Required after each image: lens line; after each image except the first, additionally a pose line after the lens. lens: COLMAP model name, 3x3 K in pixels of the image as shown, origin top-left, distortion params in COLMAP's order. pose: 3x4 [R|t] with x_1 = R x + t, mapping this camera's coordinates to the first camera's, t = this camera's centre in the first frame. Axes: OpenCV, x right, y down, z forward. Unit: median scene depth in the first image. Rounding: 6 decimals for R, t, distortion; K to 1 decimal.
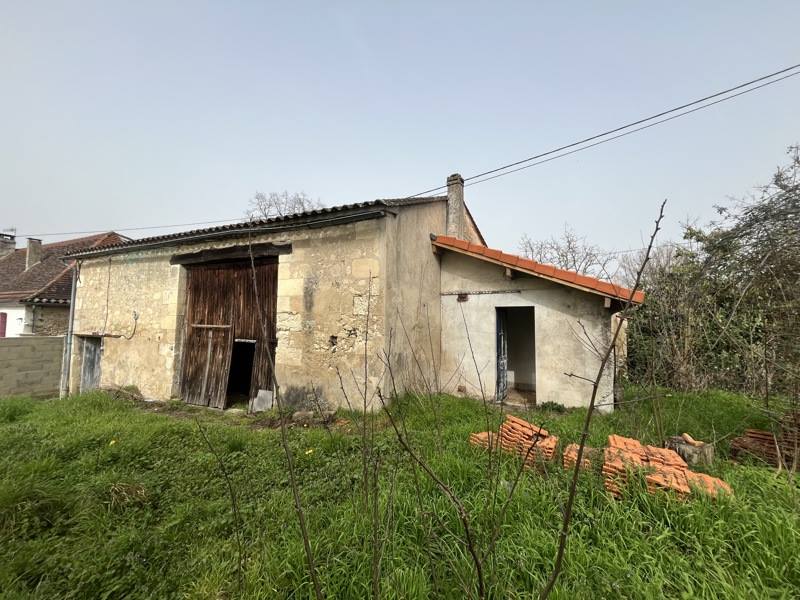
lens RADIAL K [[319.7, 0, 400.4], [0, 319.7, 301.1], [0, 0, 1]] dist [-0.001890, -0.000628]
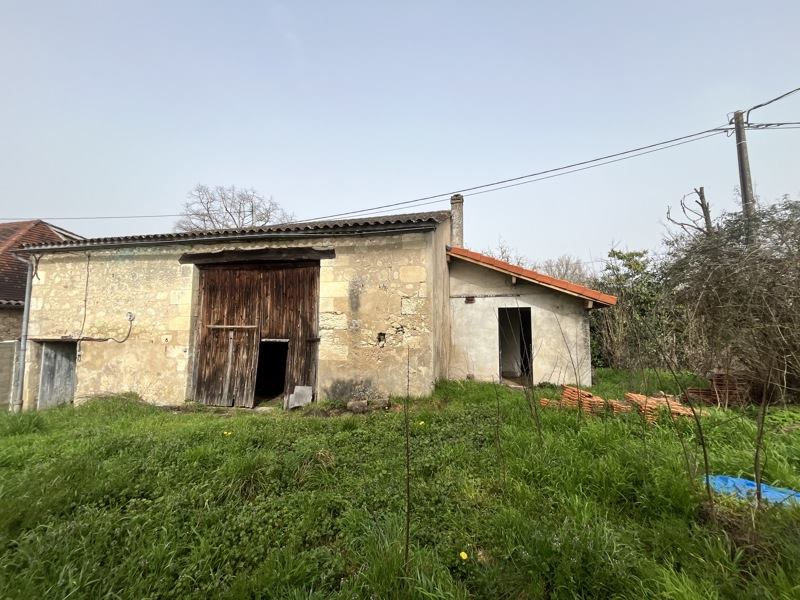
lens RADIAL K [[319.7, 0, 399.2], [0, 319.7, 300.9], [0, 0, 1]] dist [-0.001890, -0.000628]
pose [[0.974345, 0.006825, 0.224958, -0.327934], [-0.005067, 0.999952, -0.008389, 0.003630], [-0.225004, 0.007034, 0.974332, -0.098753]]
